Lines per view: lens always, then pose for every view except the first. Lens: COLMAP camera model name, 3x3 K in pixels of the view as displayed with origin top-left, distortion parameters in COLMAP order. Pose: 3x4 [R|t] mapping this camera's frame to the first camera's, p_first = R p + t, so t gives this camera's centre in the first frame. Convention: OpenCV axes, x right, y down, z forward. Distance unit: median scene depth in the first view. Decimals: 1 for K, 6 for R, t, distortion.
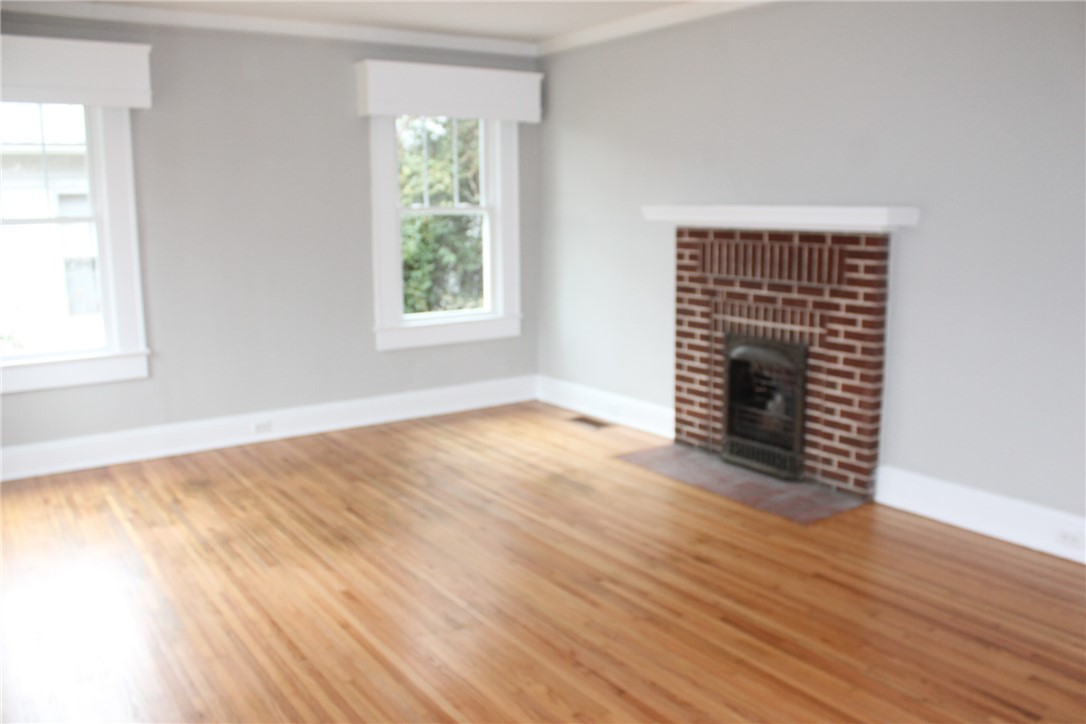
lens RADIAL K [[921.9, 0, 543.0], [0, 921.9, 362.0], [0, 0, 1]] dist [-0.169691, 0.154709]
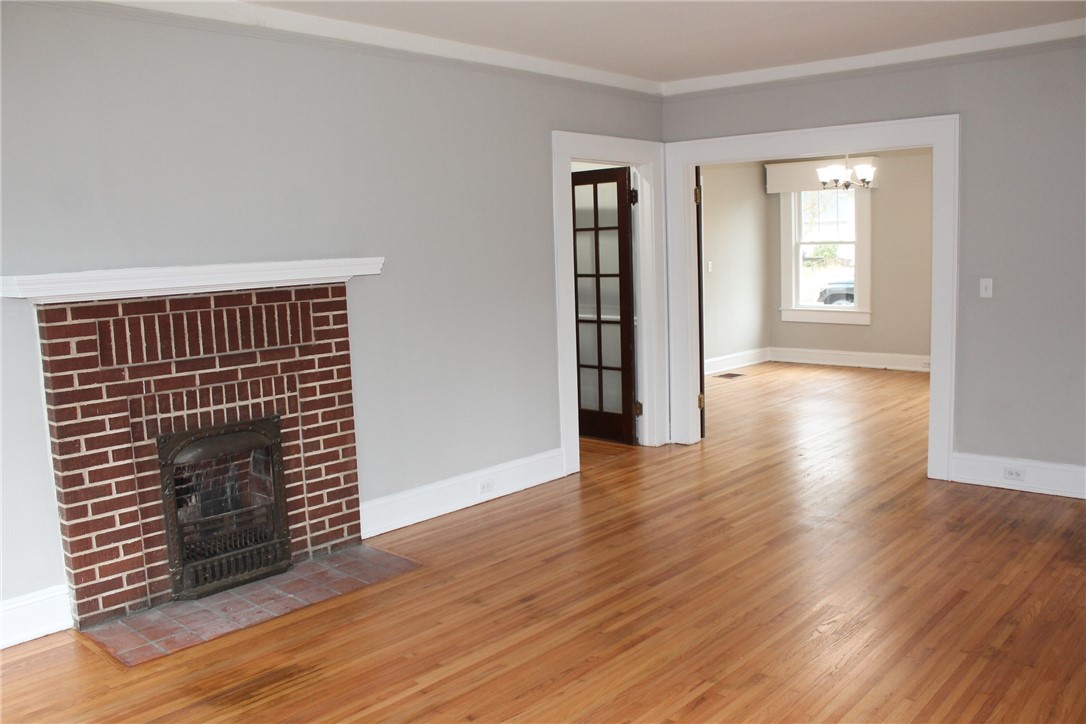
lens RADIAL K [[921.9, 0, 543.0], [0, 921.9, 362.0], [0, 0, 1]] dist [-0.169691, 0.154709]
pose [[-0.238200, -0.103031, 0.965736, -0.633744], [0.201356, 0.967513, 0.152885, -0.152950], [-0.950114, 0.230874, -0.209716, 0.921321]]
